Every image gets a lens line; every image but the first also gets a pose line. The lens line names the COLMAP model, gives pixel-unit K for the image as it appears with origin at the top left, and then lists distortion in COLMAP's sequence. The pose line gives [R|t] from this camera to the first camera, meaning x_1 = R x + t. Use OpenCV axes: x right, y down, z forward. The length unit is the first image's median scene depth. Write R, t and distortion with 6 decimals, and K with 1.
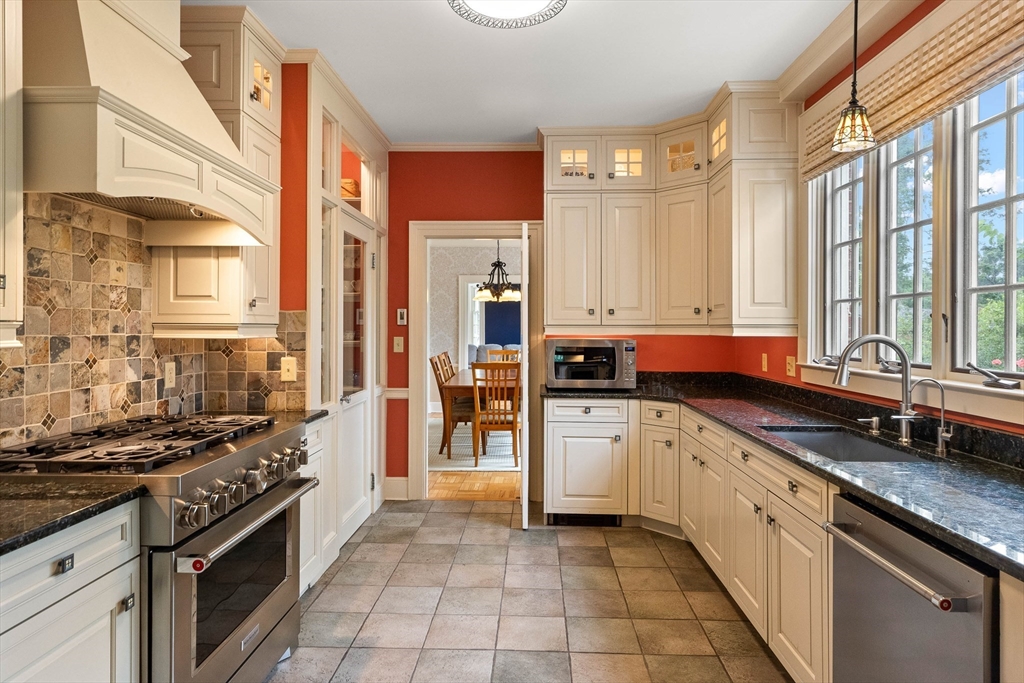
lens RADIAL K [[602.5, 0, 510.4], [0, 602.5, 322.6], [0, 0, 1]] dist [-0.000033, -0.001141]
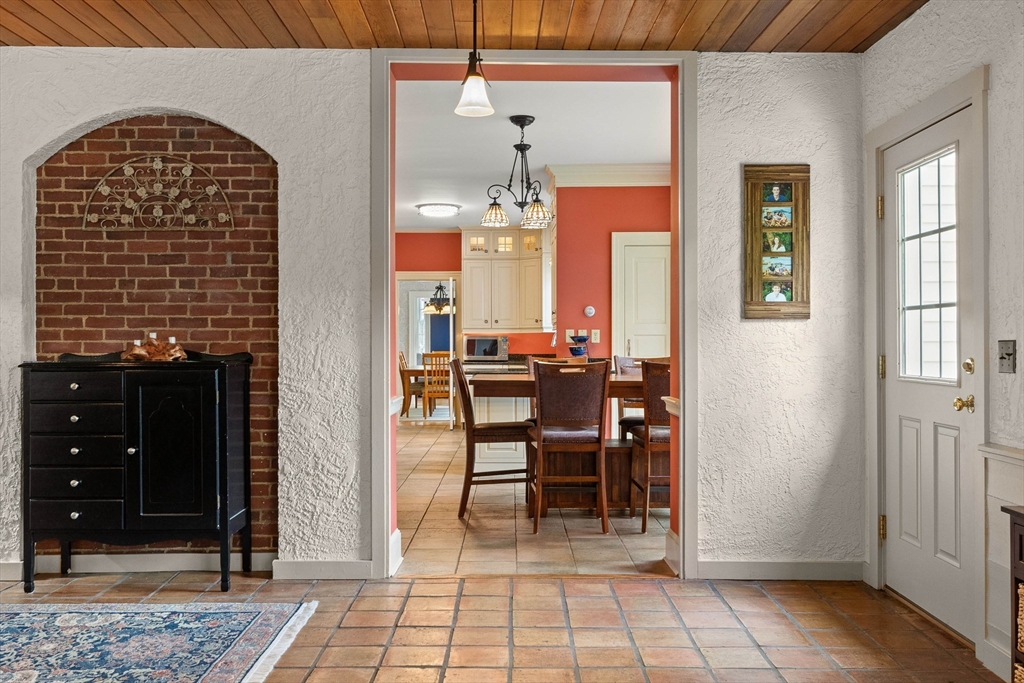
lens RADIAL K [[981.2, 0, 508.7], [0, 981.2, 345.1], [0, 0, 1]] dist [0.104578, 0.000000]
pose [[0.999266, -0.003765, 0.038132, 0.065434], [0.003494, 0.999968, 0.007196, 0.026886], [-0.038158, -0.007057, 0.999247, -1.636391]]
